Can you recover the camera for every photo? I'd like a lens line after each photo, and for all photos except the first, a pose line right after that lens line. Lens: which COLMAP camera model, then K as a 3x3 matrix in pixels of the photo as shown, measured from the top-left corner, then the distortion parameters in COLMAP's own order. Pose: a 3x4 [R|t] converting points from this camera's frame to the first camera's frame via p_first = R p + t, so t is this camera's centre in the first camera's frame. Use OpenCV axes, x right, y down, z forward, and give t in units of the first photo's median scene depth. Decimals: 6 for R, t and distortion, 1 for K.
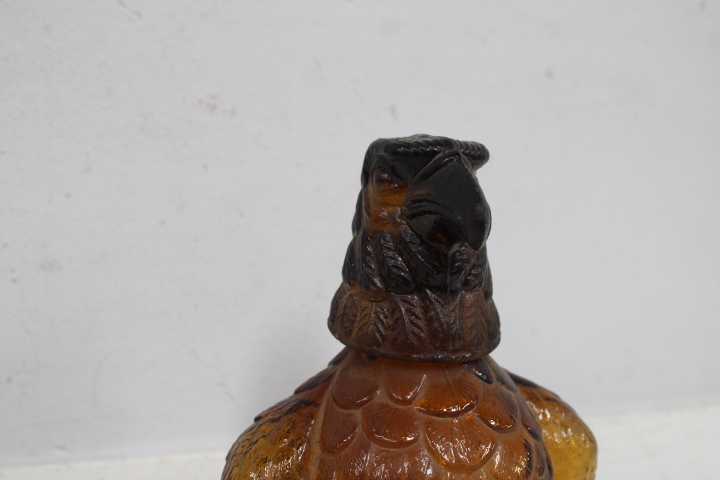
lens RADIAL K [[988.5, 0, 412.3], [0, 988.5, 239.9], [0, 0, 1]] dist [-0.023149, -0.010422]
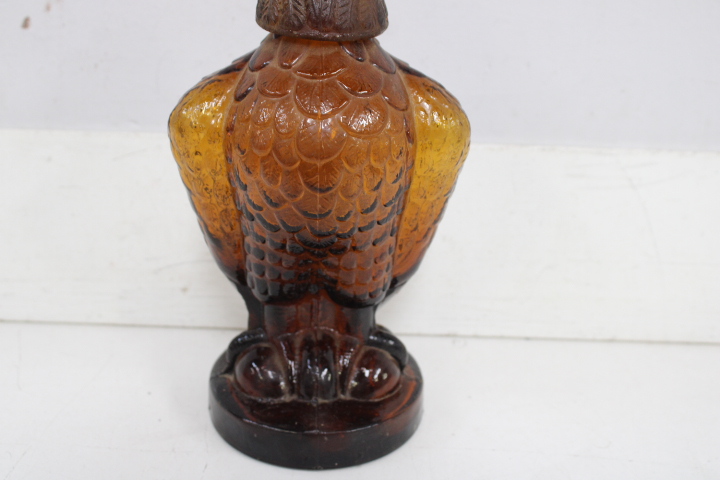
lens RADIAL K [[952.1, 0, 363.2], [0, 952.1, 238.7], [0, 0, 1]] dist [-0.072066, 0.096279]
pose [[0.960262, 0.112412, -0.255459, 0.384058], [-0.054344, 0.973091, 0.223920, 0.081429], [0.273757, -0.201139, 0.940532, -0.208242]]
